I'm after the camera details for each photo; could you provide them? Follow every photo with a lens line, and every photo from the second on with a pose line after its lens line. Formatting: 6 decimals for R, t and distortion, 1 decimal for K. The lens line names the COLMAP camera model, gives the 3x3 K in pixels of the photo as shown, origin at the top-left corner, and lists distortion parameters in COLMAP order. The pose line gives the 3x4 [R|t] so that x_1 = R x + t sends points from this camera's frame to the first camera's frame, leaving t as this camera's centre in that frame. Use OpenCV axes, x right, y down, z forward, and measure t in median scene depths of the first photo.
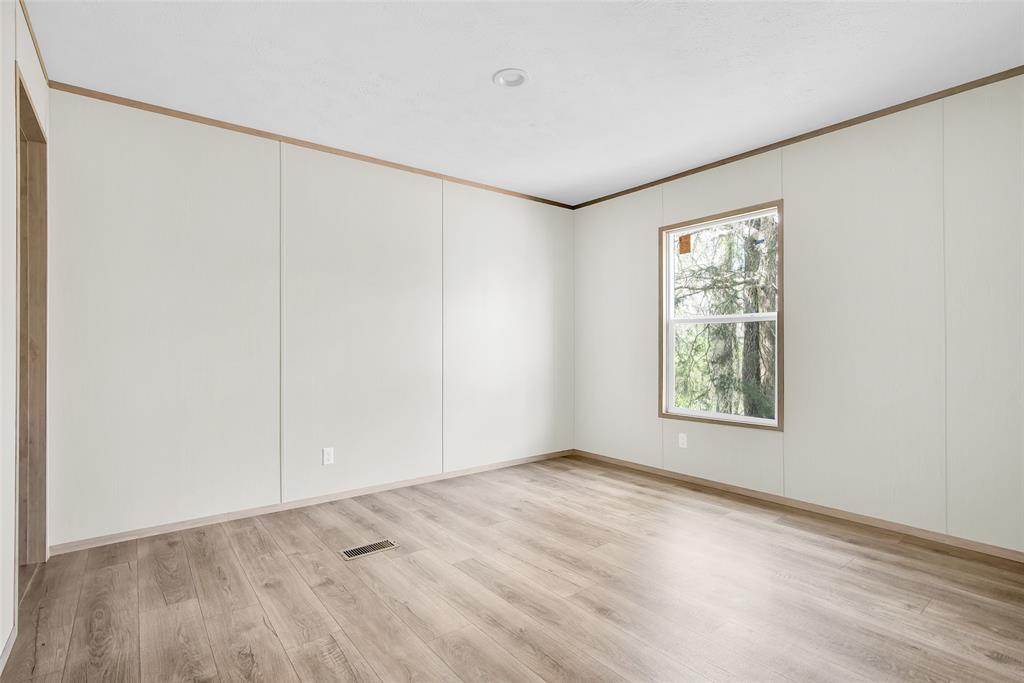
lens RADIAL K [[503.7, 0, 504.8], [0, 503.7, 340.4], [0, 0, 1]] dist [-0.006516, 0.000008]
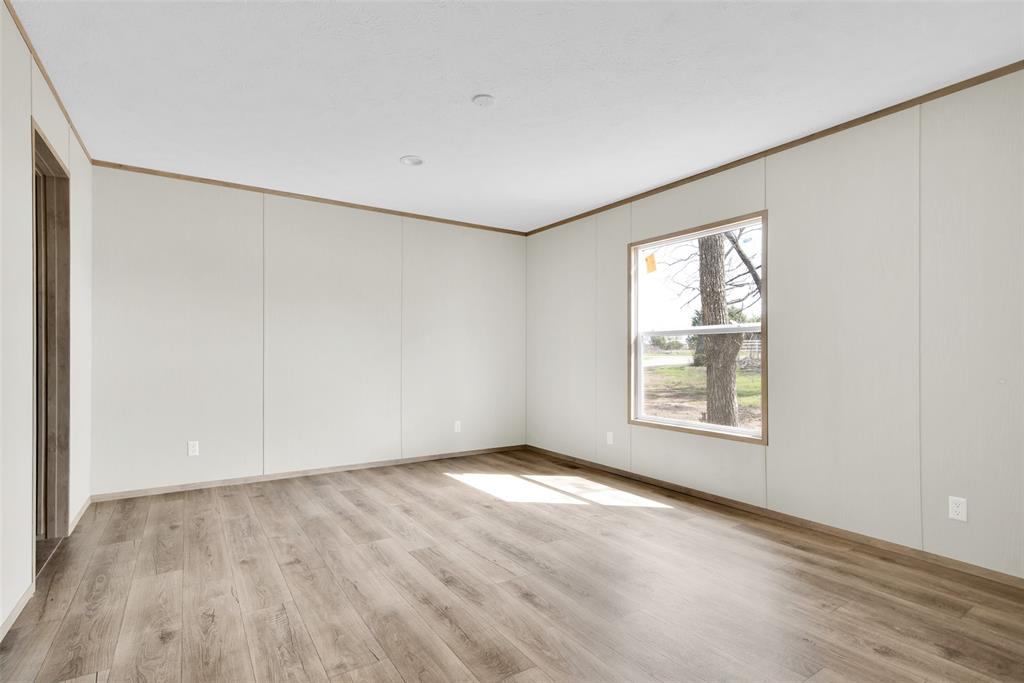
lens RADIAL K [[503.7, 0, 502.6], [0, 503.7, 350.9], [0, 0, 1]] dist [-0.006516, 0.000008]
pose [[0.996404, 0.004591, -0.084606, 0.185725], [-0.004372, 0.999987, 0.002774, 0.000320], [0.084618, -0.002394, 0.996411, -0.078158]]
